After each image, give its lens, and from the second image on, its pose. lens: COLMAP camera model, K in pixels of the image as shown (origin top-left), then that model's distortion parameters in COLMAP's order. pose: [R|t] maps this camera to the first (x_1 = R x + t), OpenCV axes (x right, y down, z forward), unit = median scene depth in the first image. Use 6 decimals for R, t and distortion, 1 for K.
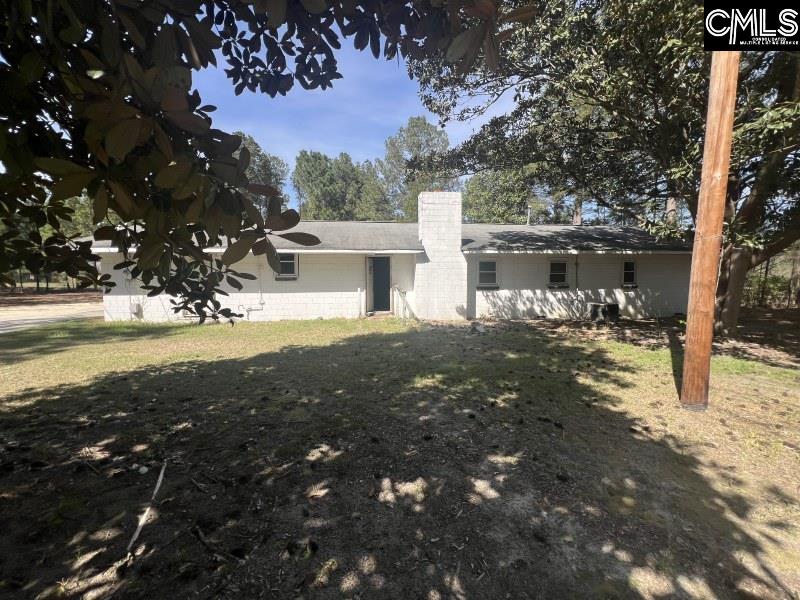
lens RADIAL K [[319.5, 0, 400.7], [0, 319.5, 302.1], [0, 0, 1]] dist [-0.000771, 0.000345]
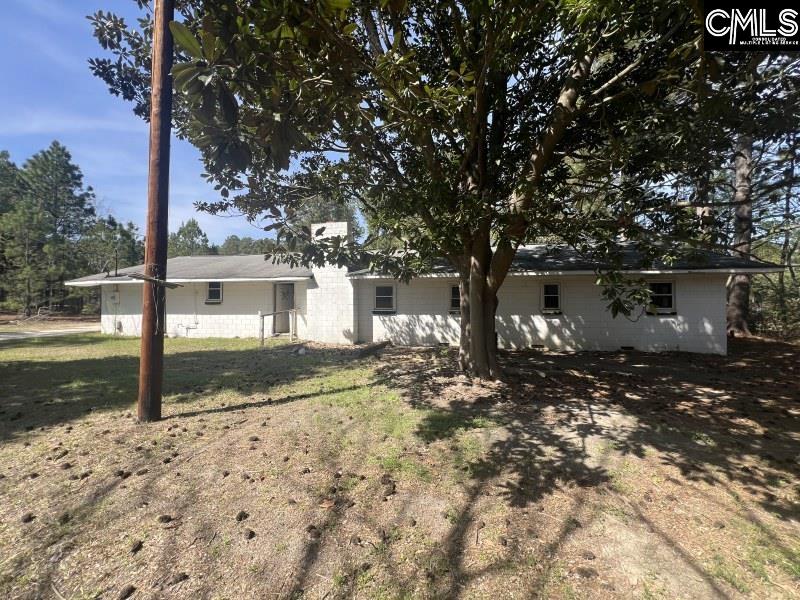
lens RADIAL K [[319.5, 0, 397.8], [0, 319.5, 300.6], [0, 0, 1]] dist [-0.000771, 0.000345]
pose [[0.953944, 0.000551, -0.299985, 0.603284], [-0.023238, 0.997129, -0.072064, -0.010674], [0.299084, 0.075716, 0.951218, 0.059717]]
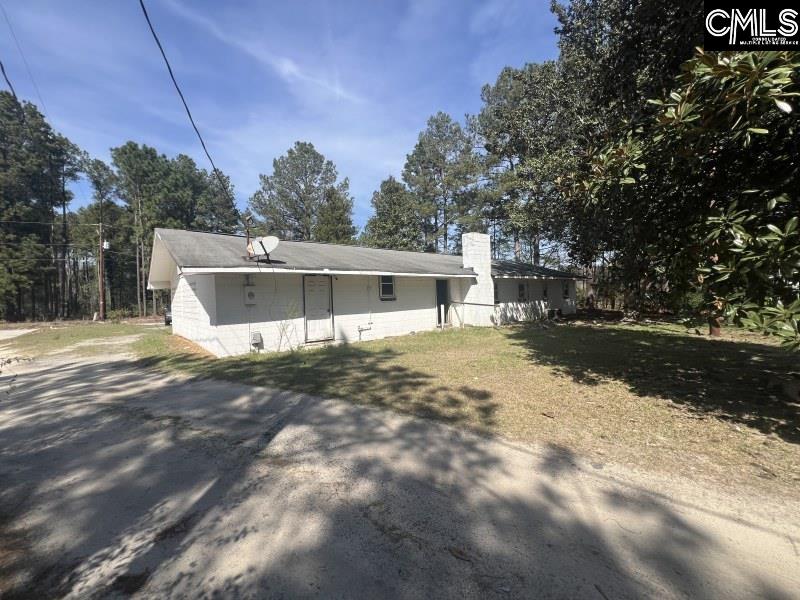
lens RADIAL K [[319.5, 0, 401.5], [0, 319.5, 298.7], [0, 0, 1]] dist [-0.000771, 0.000345]
pose [[0.824011, -0.024922, 0.566026, -0.853052], [0.069223, 0.995976, -0.056920, -0.007679], [-0.562330, 0.086085, 0.822420, 0.069572]]
